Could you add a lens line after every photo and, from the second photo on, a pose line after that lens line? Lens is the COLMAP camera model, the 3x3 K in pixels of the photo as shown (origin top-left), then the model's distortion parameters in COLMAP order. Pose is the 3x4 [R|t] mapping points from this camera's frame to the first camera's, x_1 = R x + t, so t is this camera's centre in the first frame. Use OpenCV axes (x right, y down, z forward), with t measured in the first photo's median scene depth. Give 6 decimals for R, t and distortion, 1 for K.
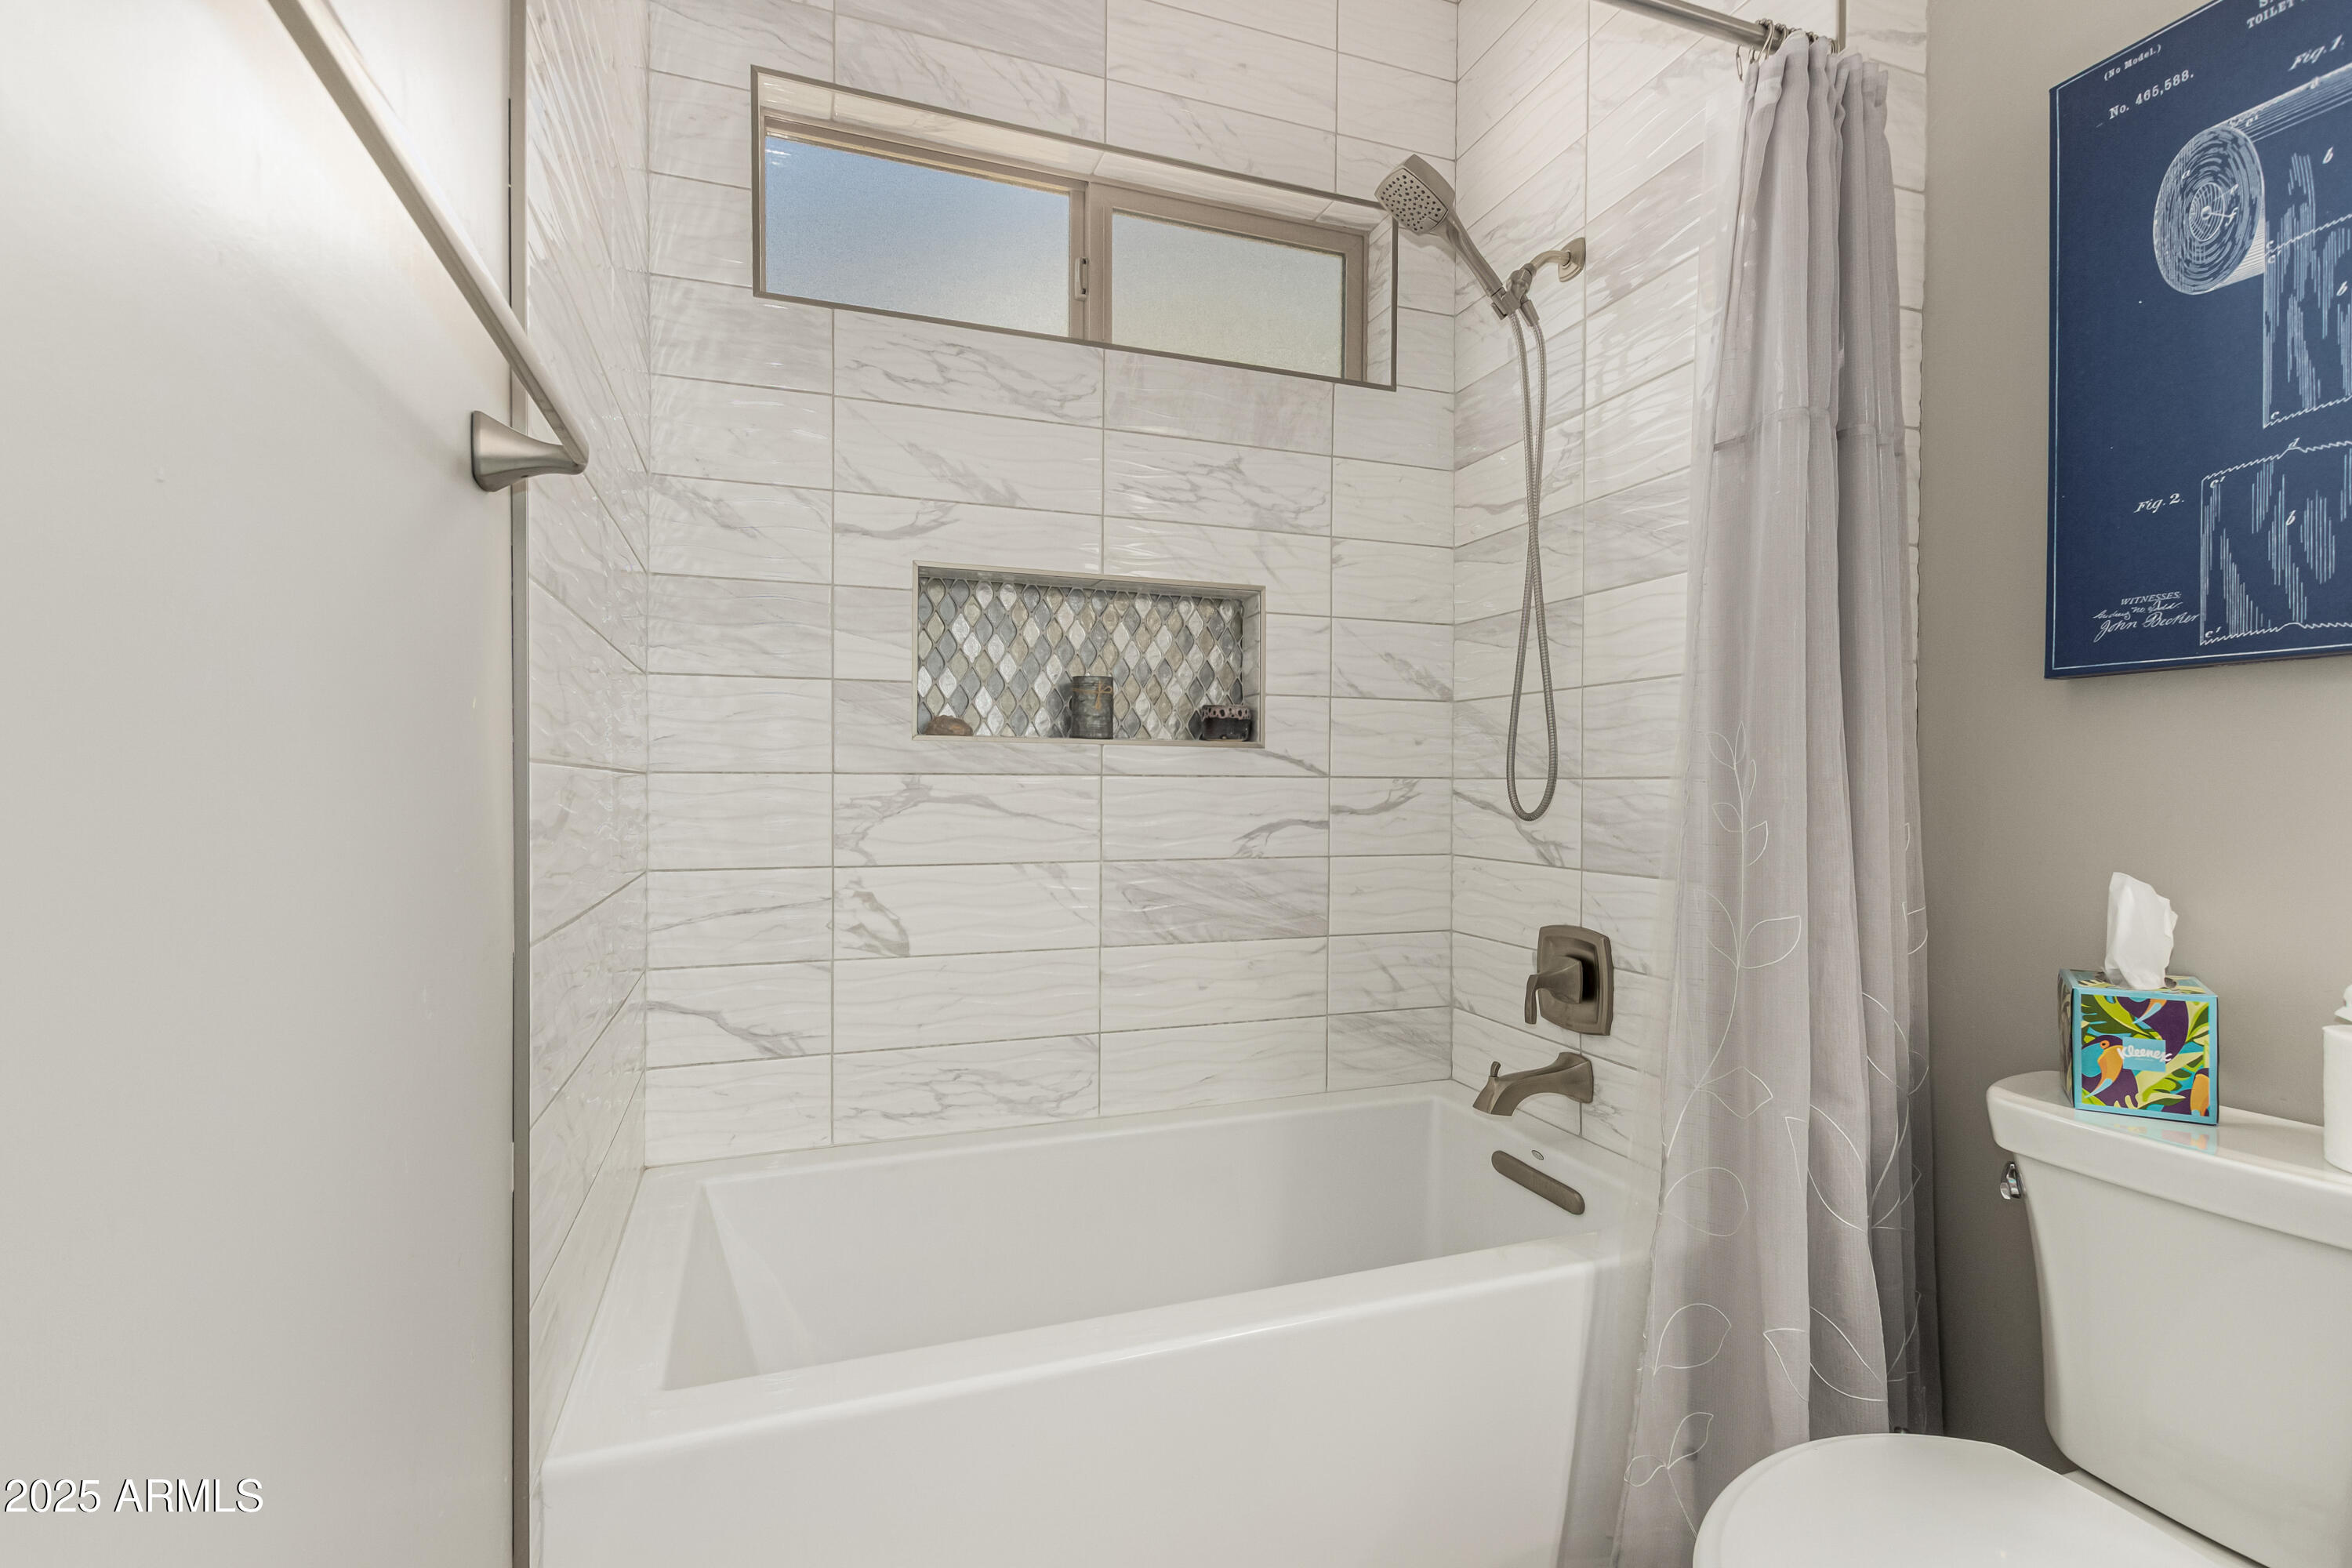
lens RADIAL K [[1072.0, 0, 1175.6], [0, 1072.0, 785.2], [0, 0, 1]] dist [0.000946, -0.001429]
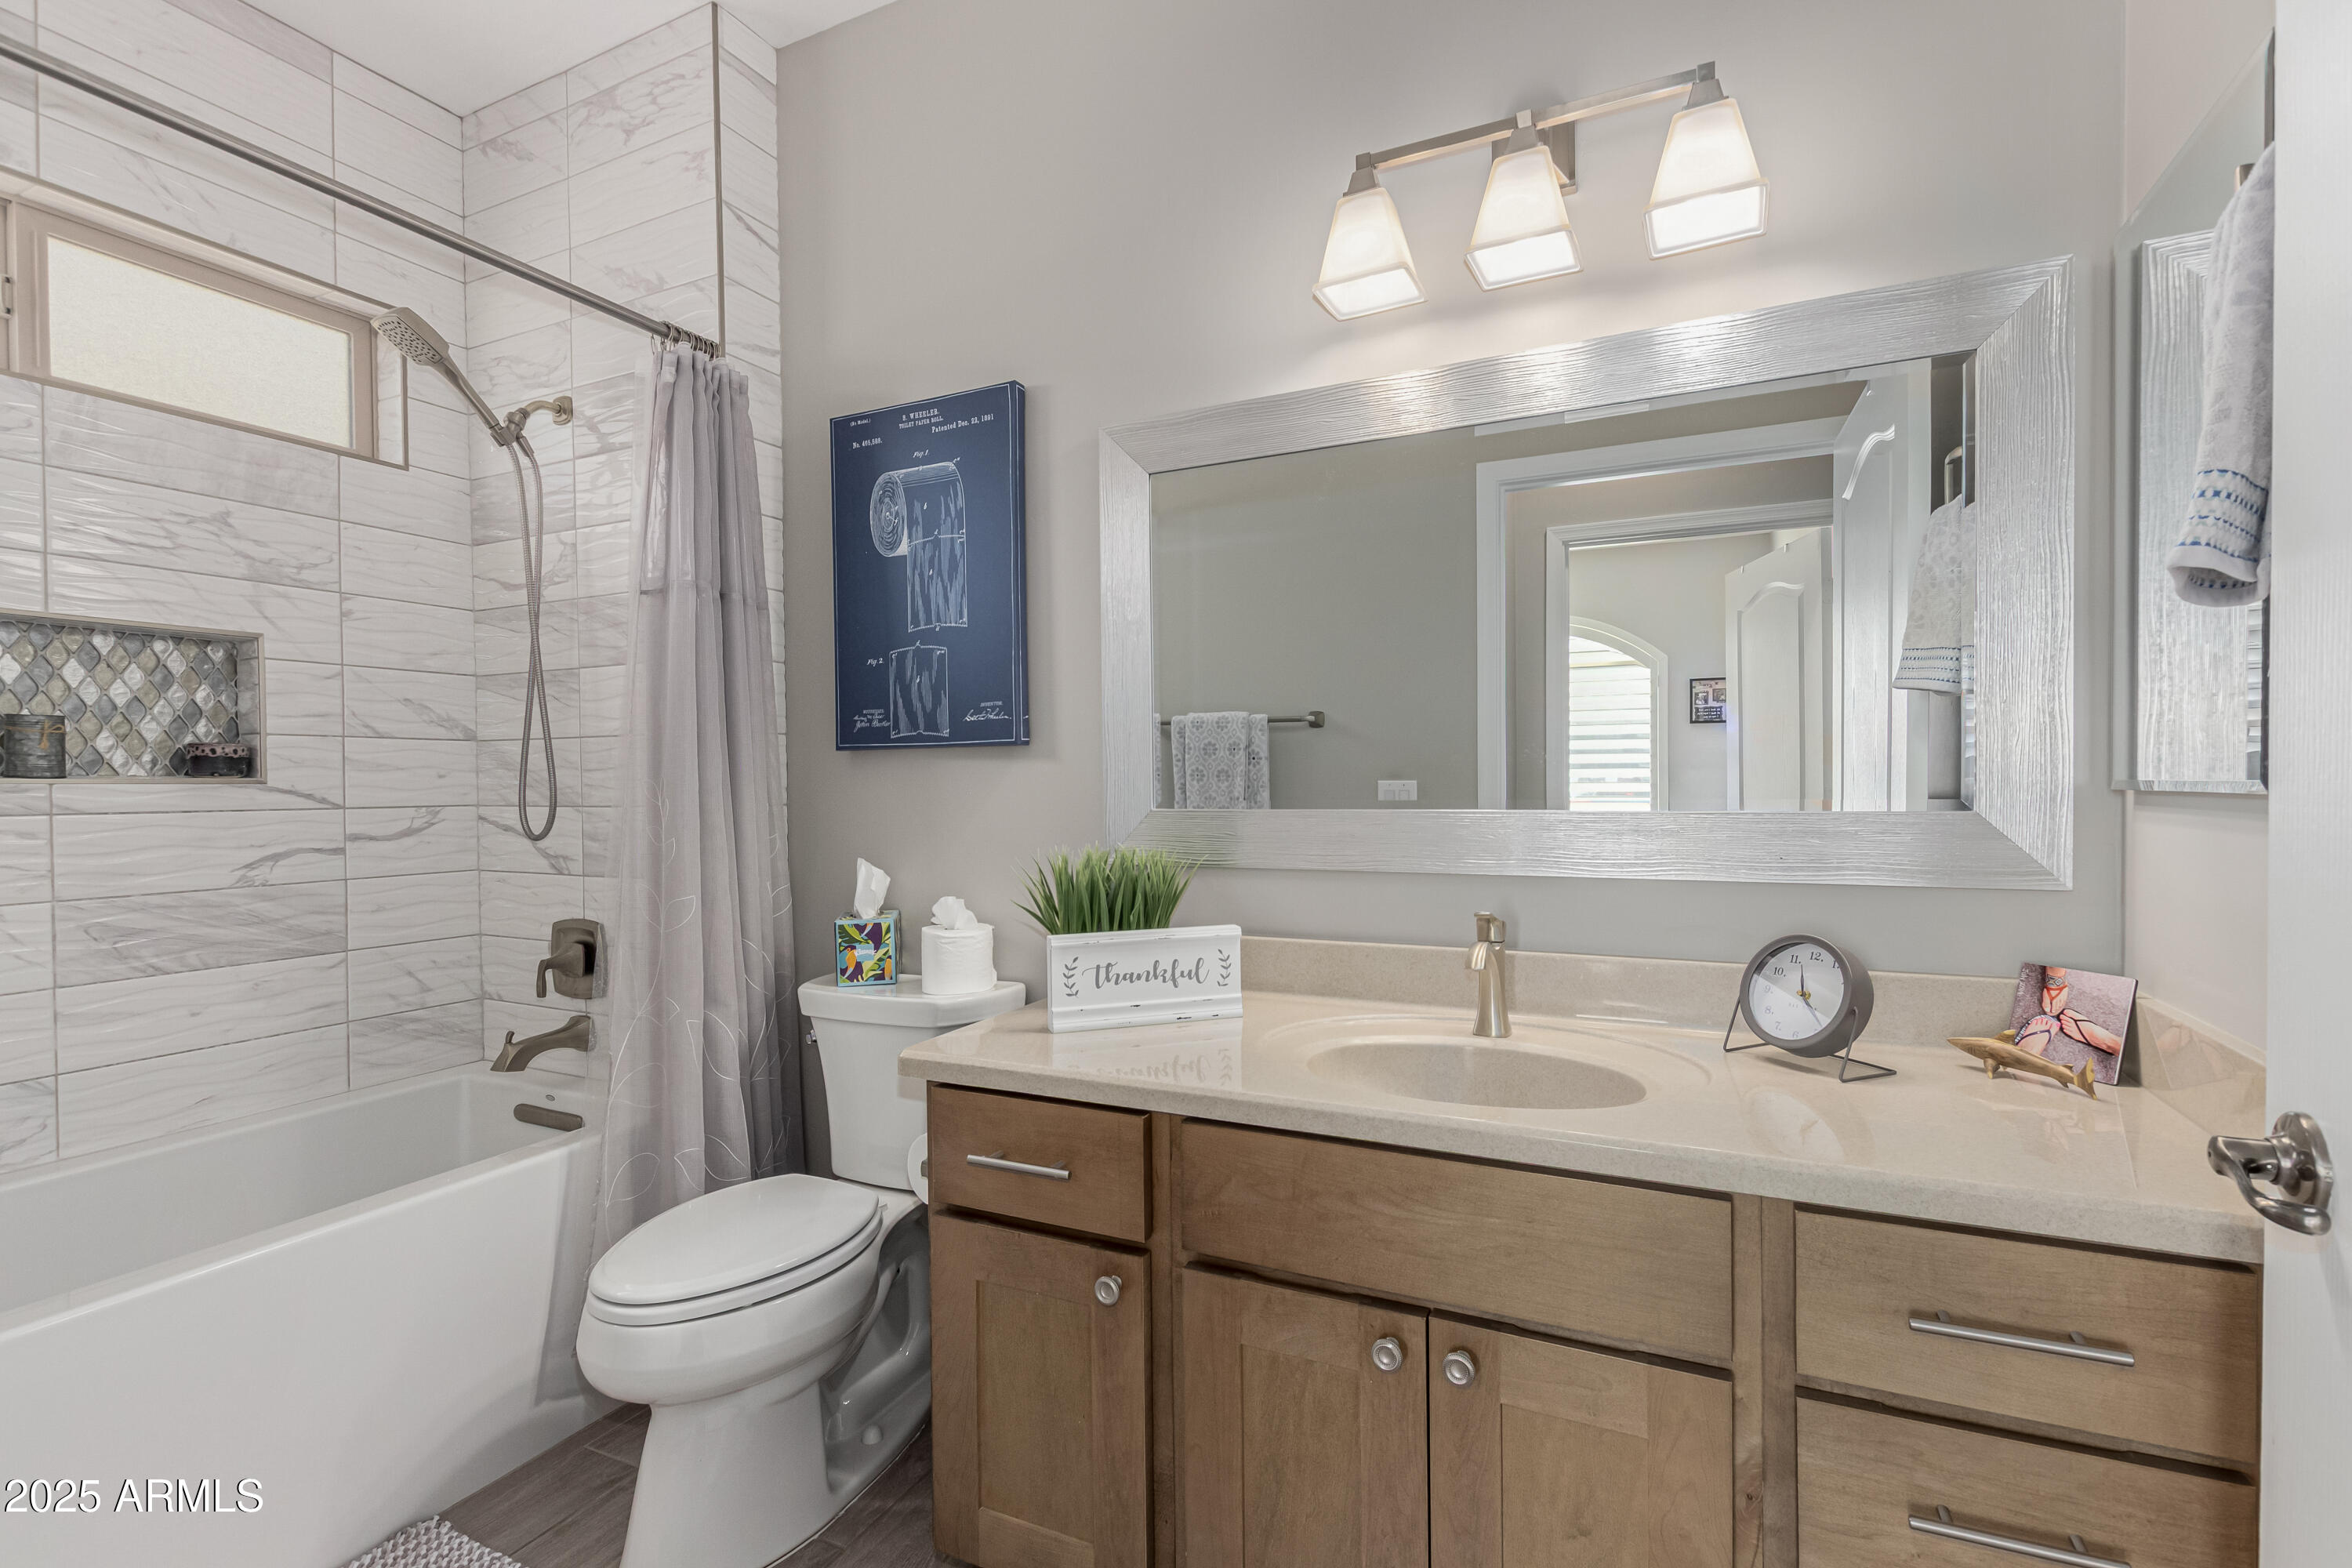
lens RADIAL K [[1072.0, 0, 1182.4], [0, 1072.0, 799.2], [0, 0, 1]] dist [0.000946, -0.001429]
pose [[0.714910, -0.021799, 0.698876, -0.014038], [0.012397, 0.999752, 0.018502, -0.031074], [-0.699106, -0.004563, 0.715003, -0.465951]]
